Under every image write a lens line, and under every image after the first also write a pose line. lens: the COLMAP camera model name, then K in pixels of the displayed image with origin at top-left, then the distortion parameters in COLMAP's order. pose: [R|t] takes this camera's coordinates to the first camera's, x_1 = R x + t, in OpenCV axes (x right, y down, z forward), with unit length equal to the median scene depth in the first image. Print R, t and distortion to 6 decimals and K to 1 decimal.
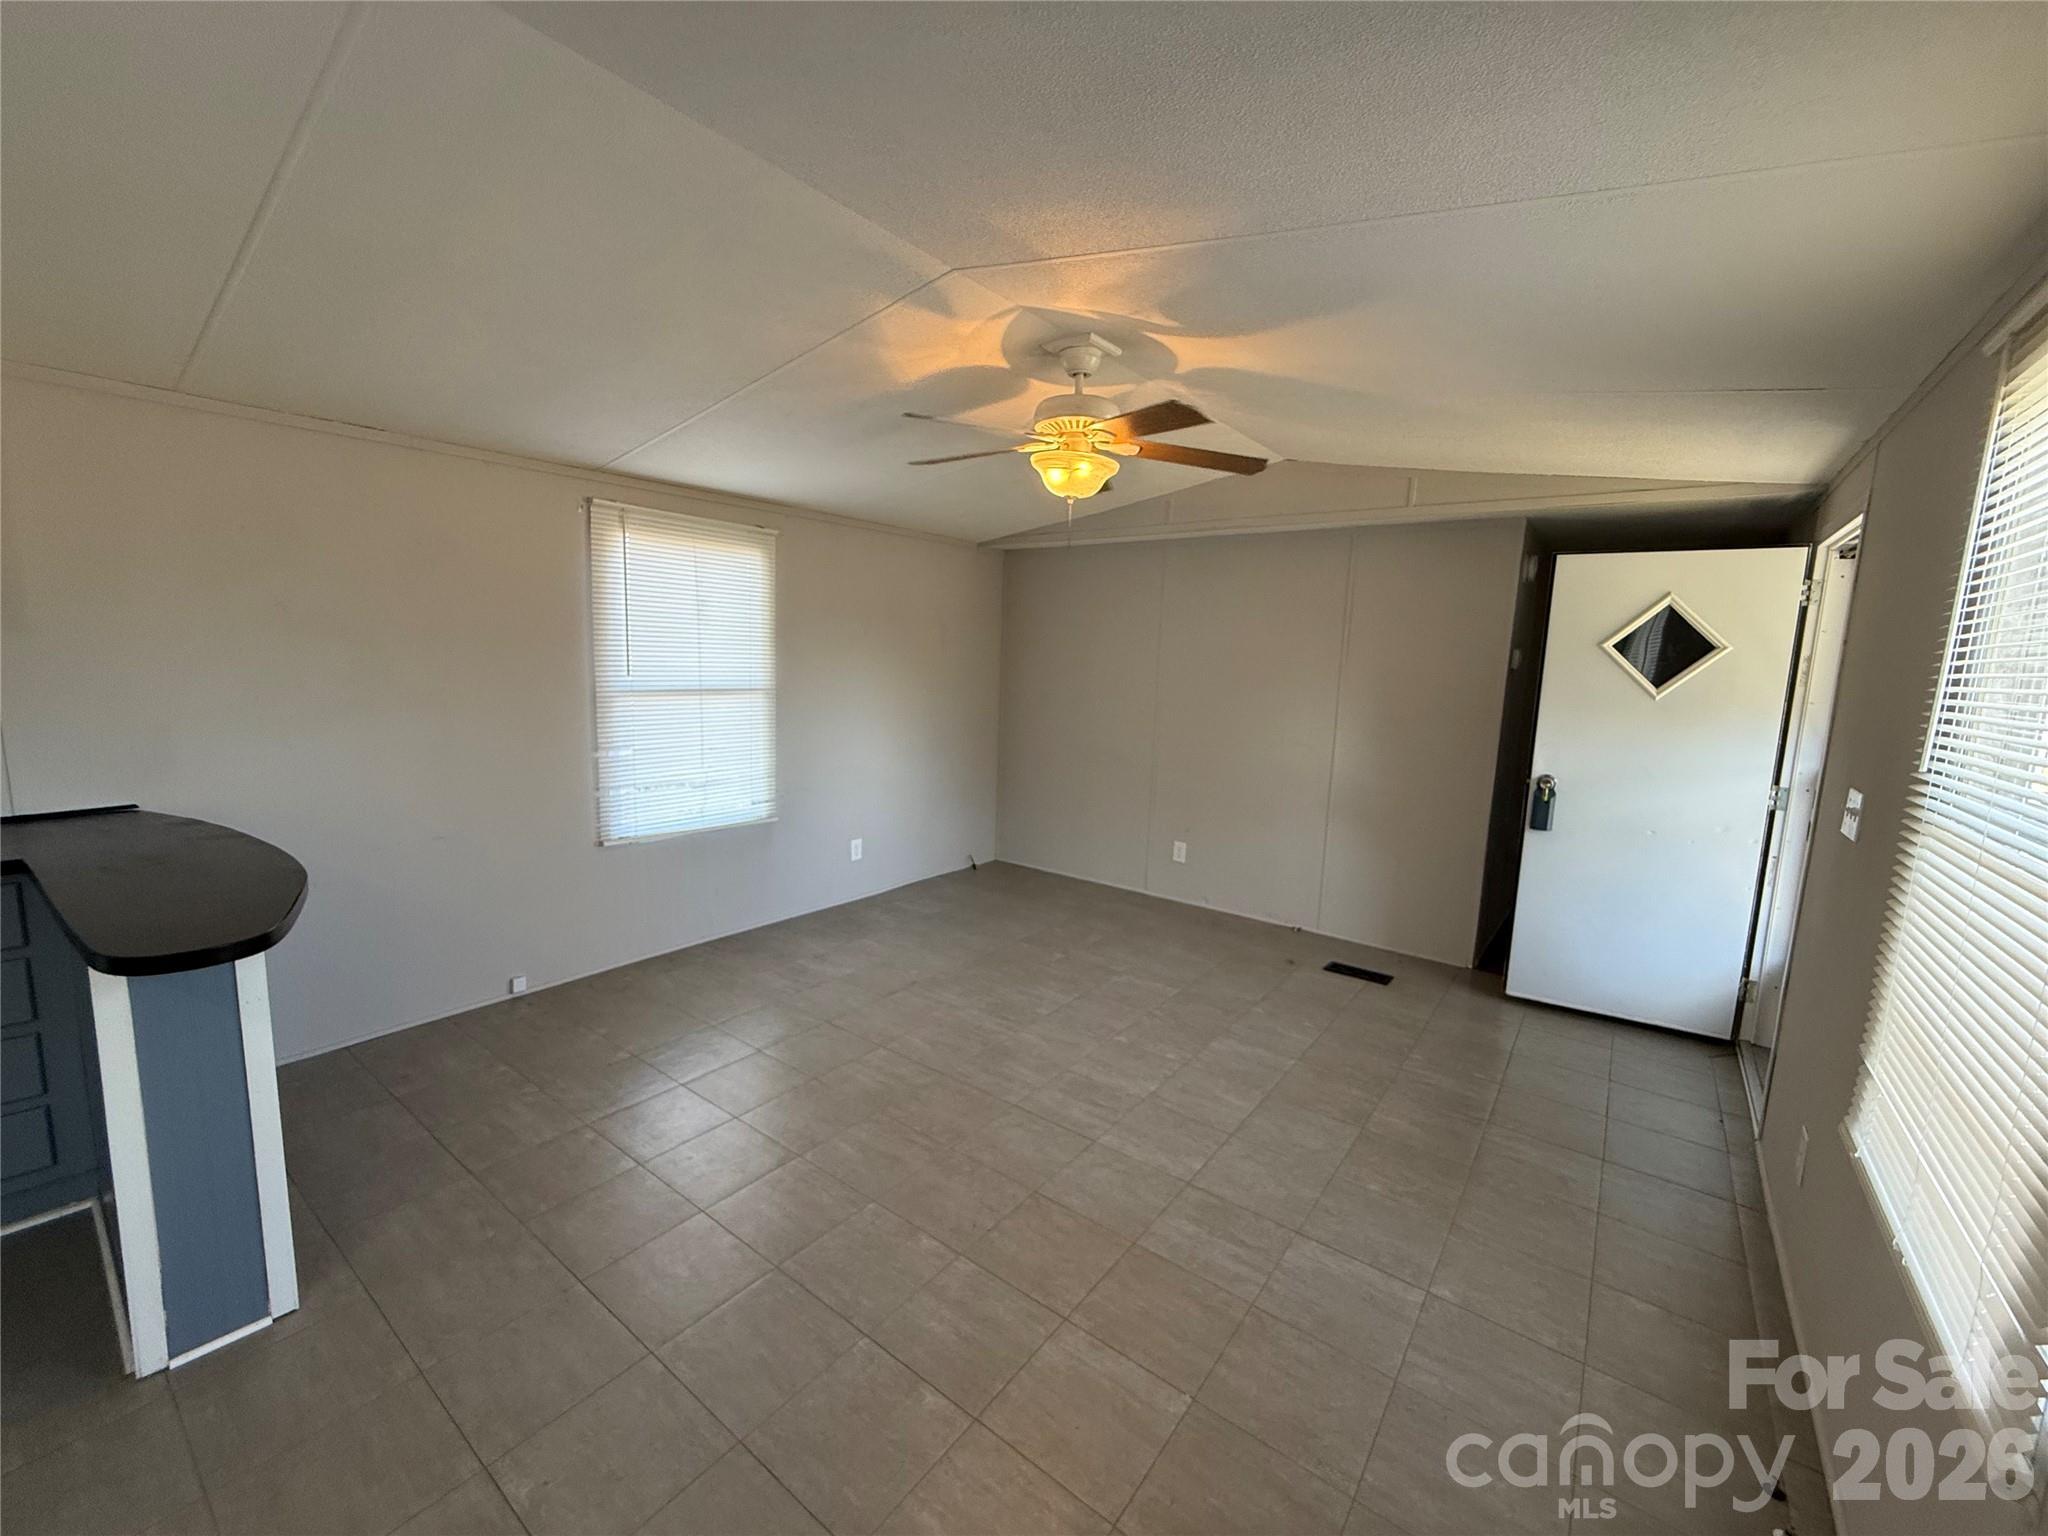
lens RADIAL K [[820.1, 0, 1019.7], [0, 820.1, 768.4], [0, 0, 1]] dist [-0.000064, -0.000462]
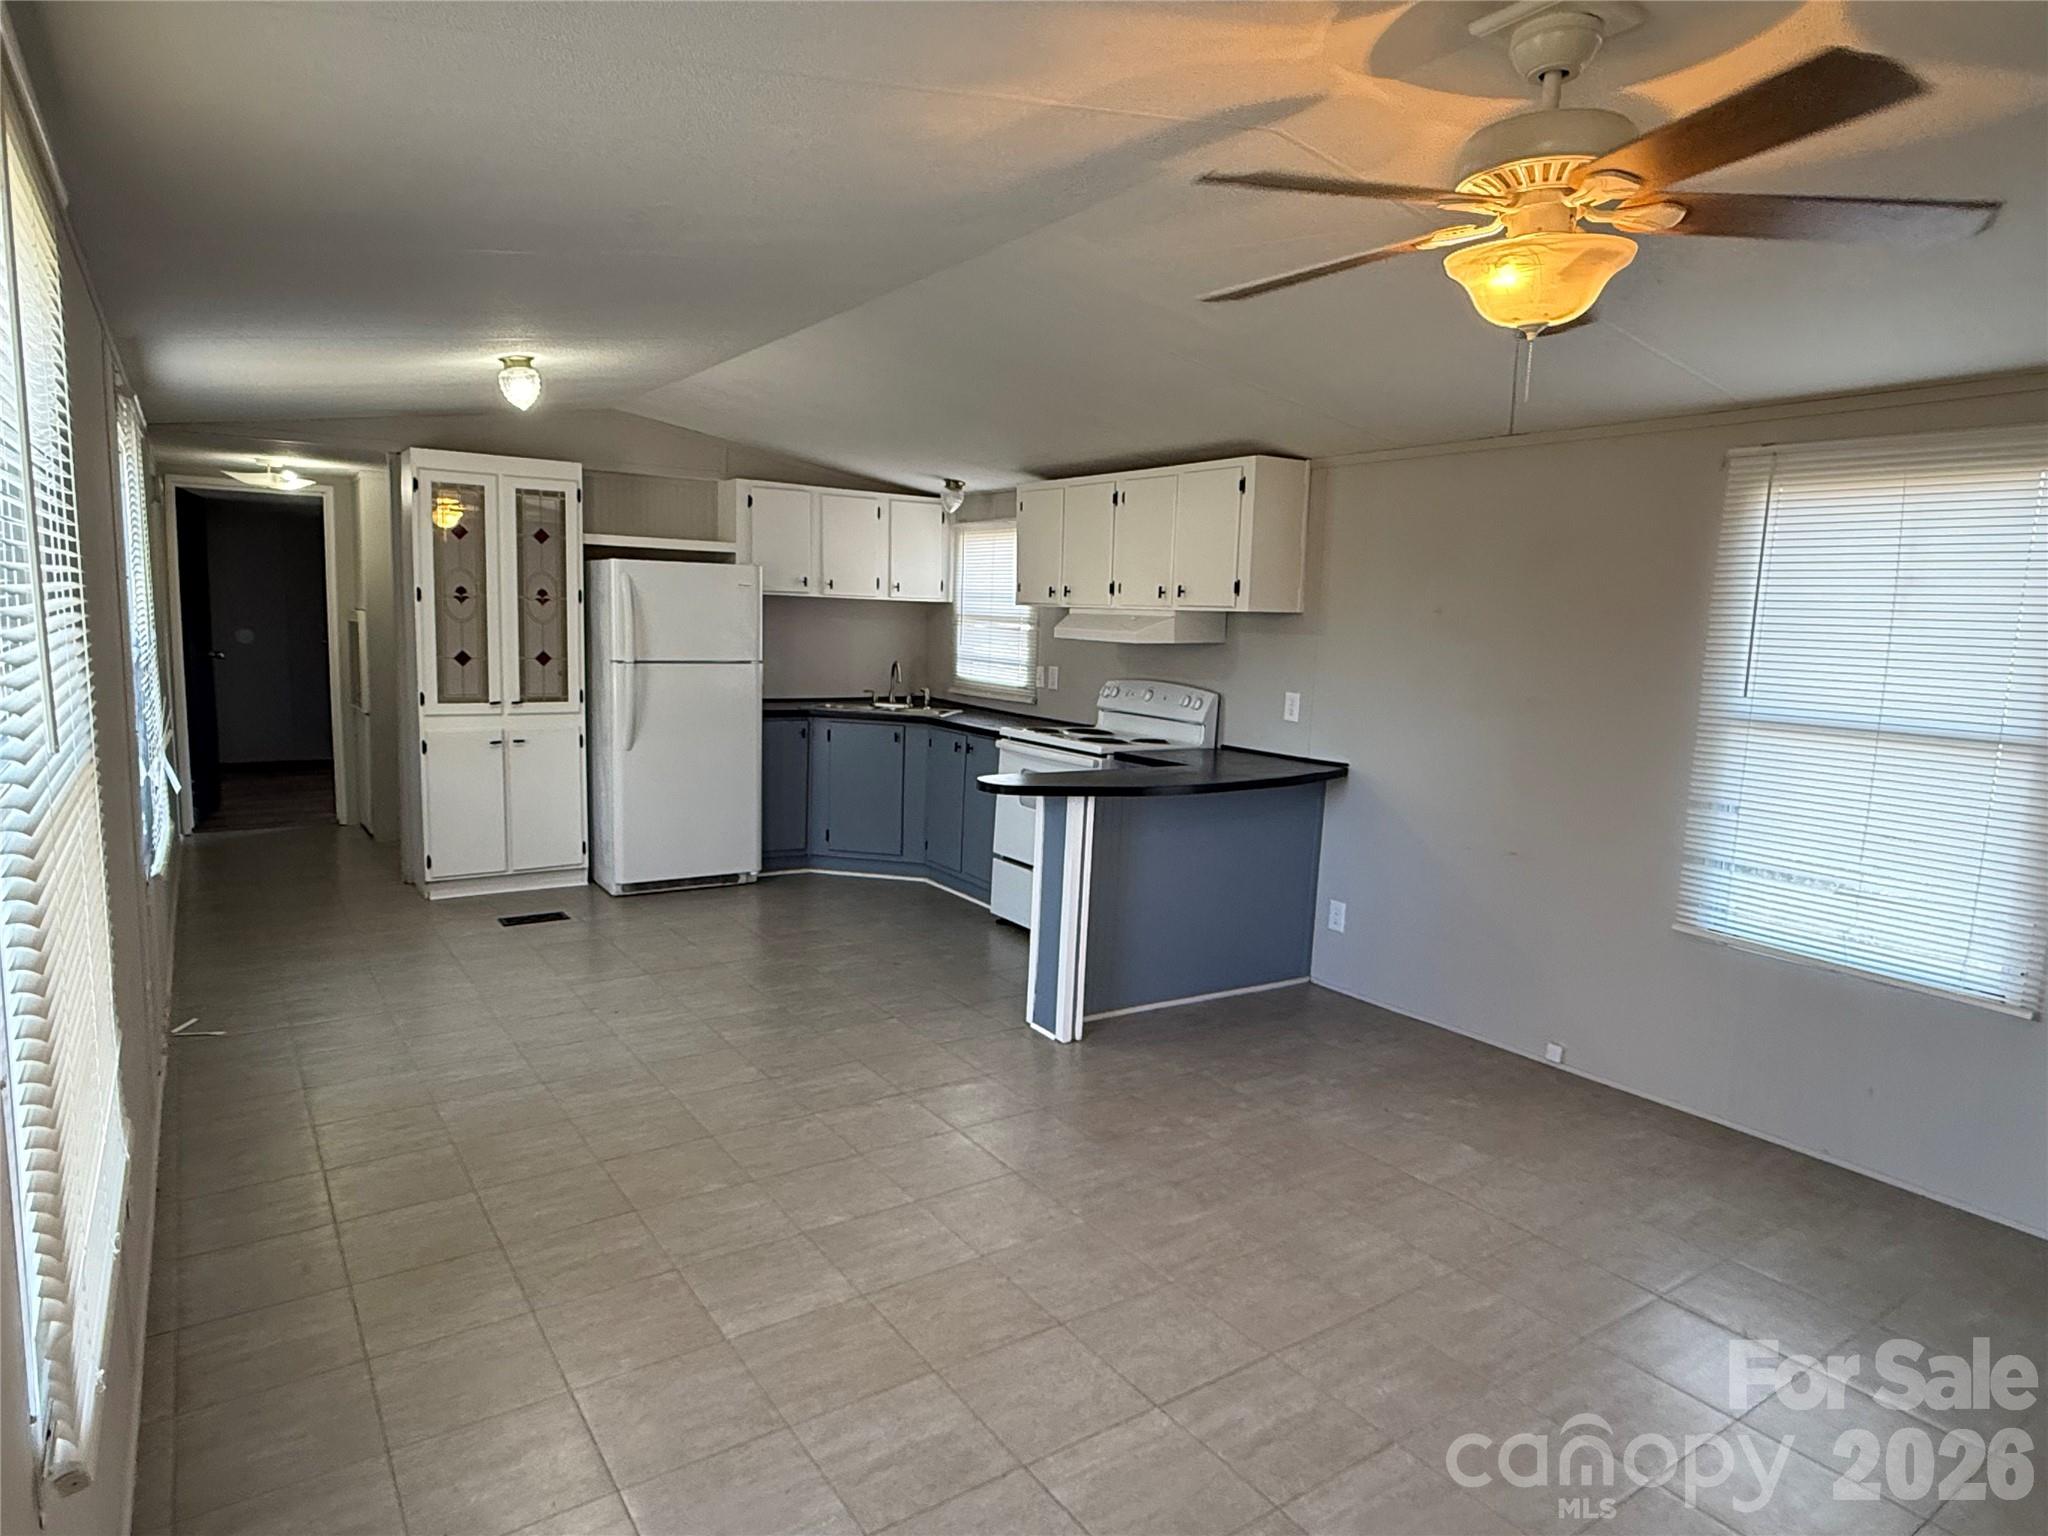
lens RADIAL K [[1199.7, 0, 1008.9], [0, 1199.7, 776.5], [0, 0, 1]] dist [0.001732, -0.000151]
pose [[-0.321803, 0.084600, -0.943019, 0.740244], [-0.175497, 0.973411, 0.147214, -0.098896], [0.930400, 0.212871, -0.298400, 0.831819]]
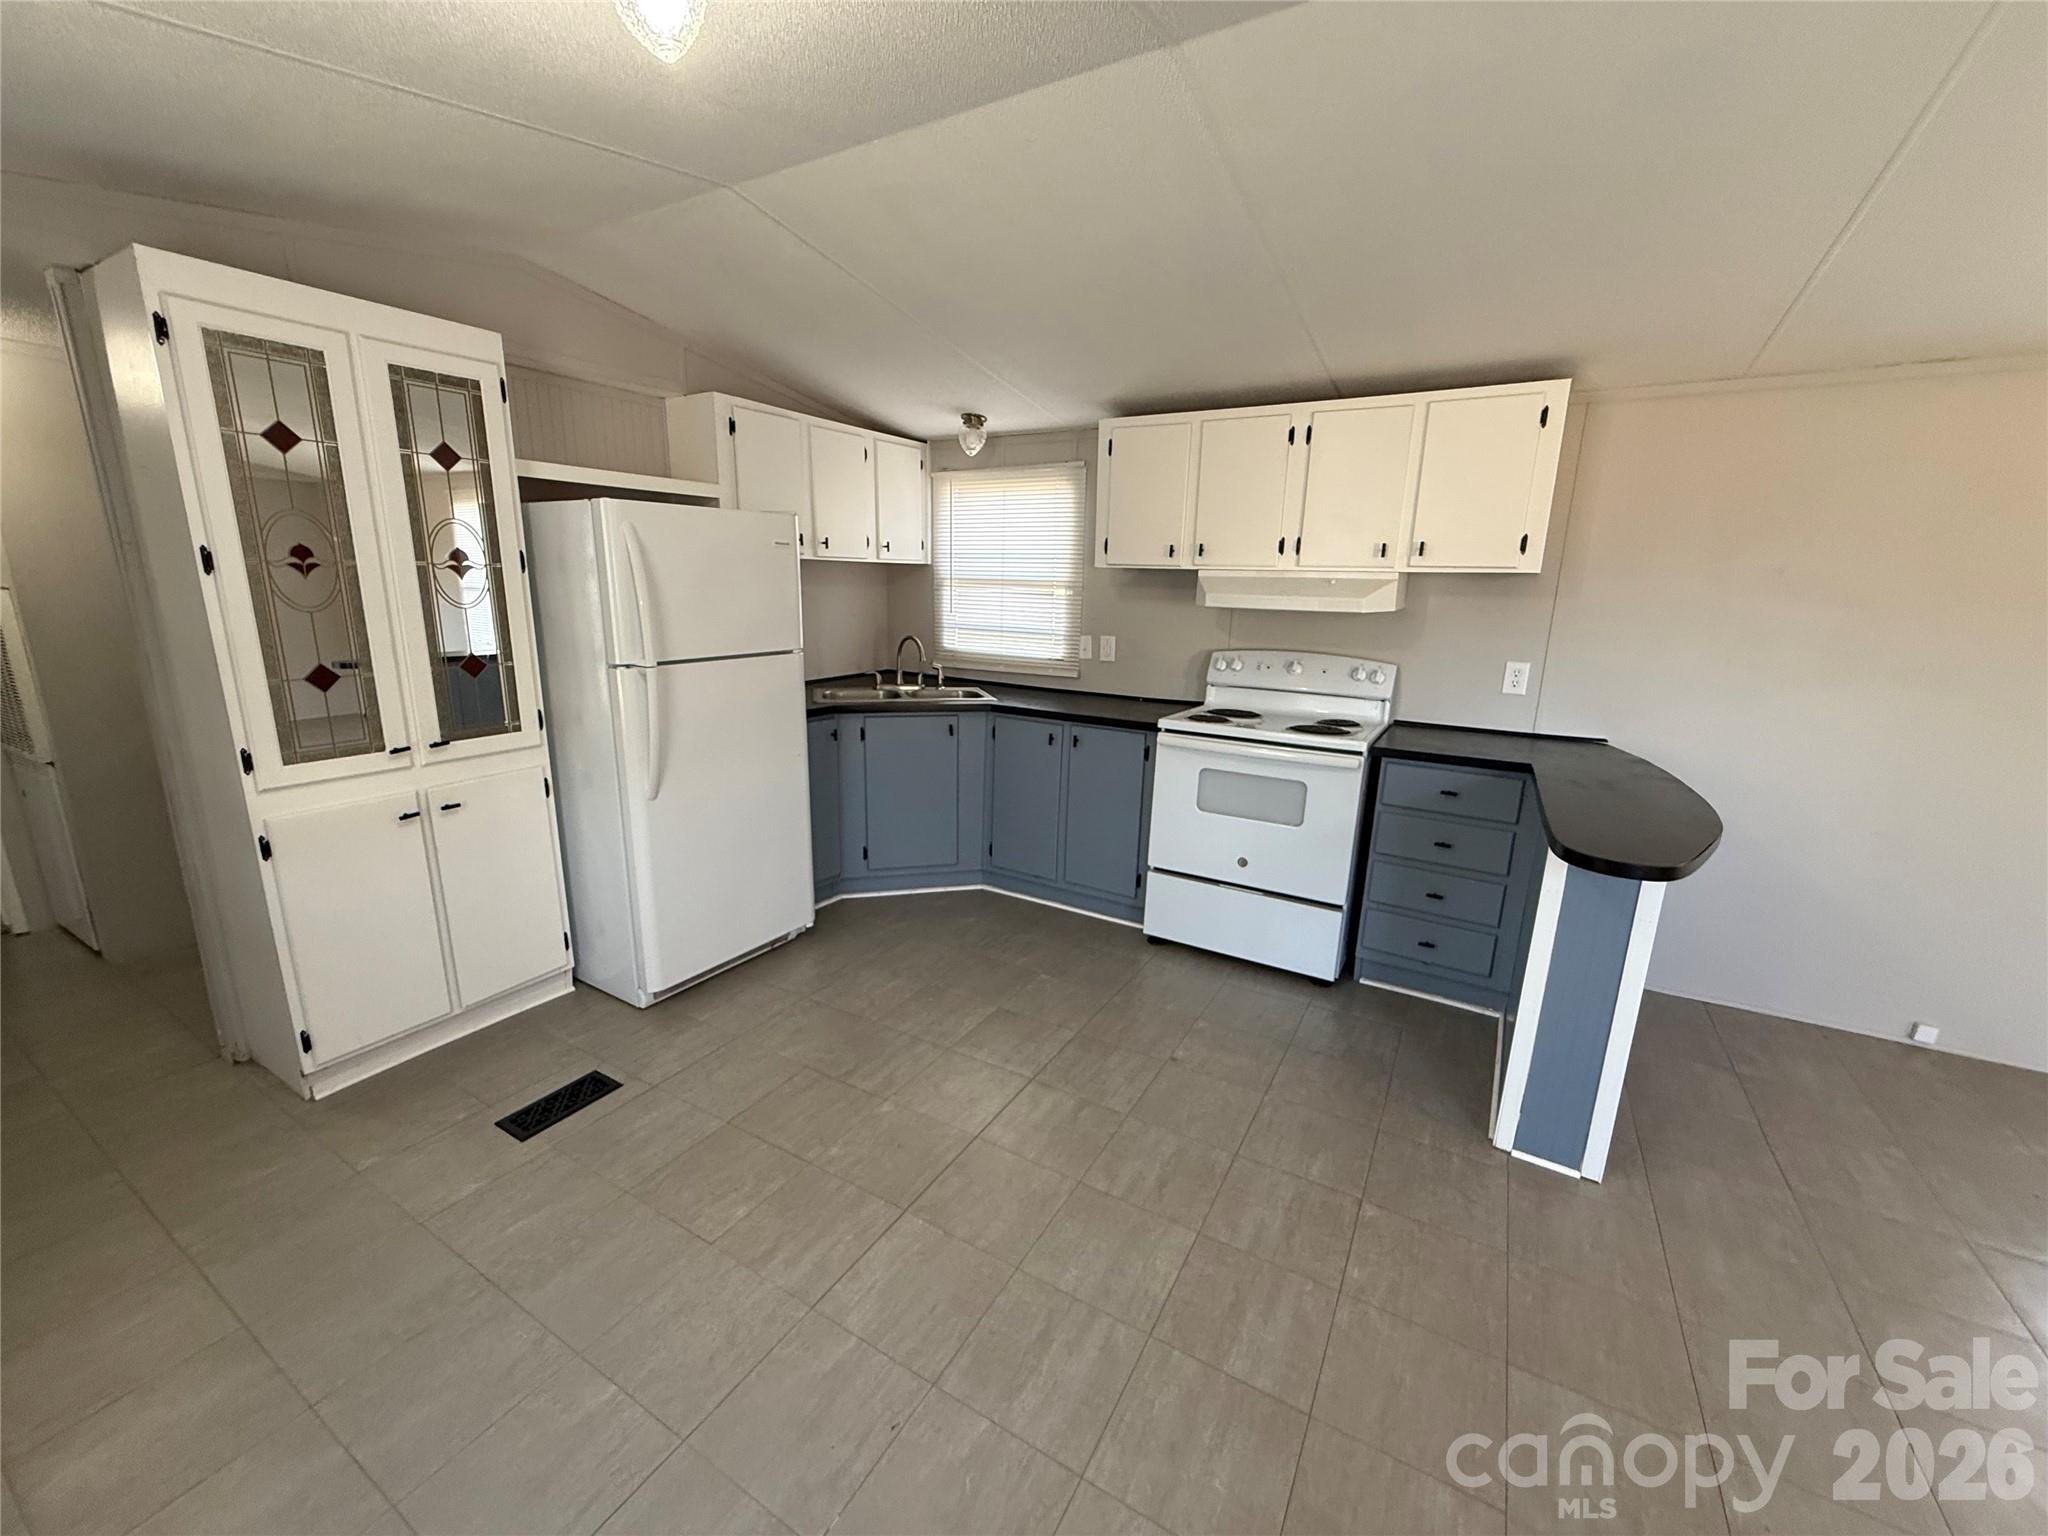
lens RADIAL K [[817.1, 0, 1018.4], [0, 817.1, 768.5], [0, 0, 1]] dist [-0.001072, -0.000037]
pose [[0.113128, 0.195695, -0.974118, 0.024520], [-0.153074, 0.972139, 0.177520, 0.002817], [0.981718, 0.129030, 0.139932, -0.030238]]
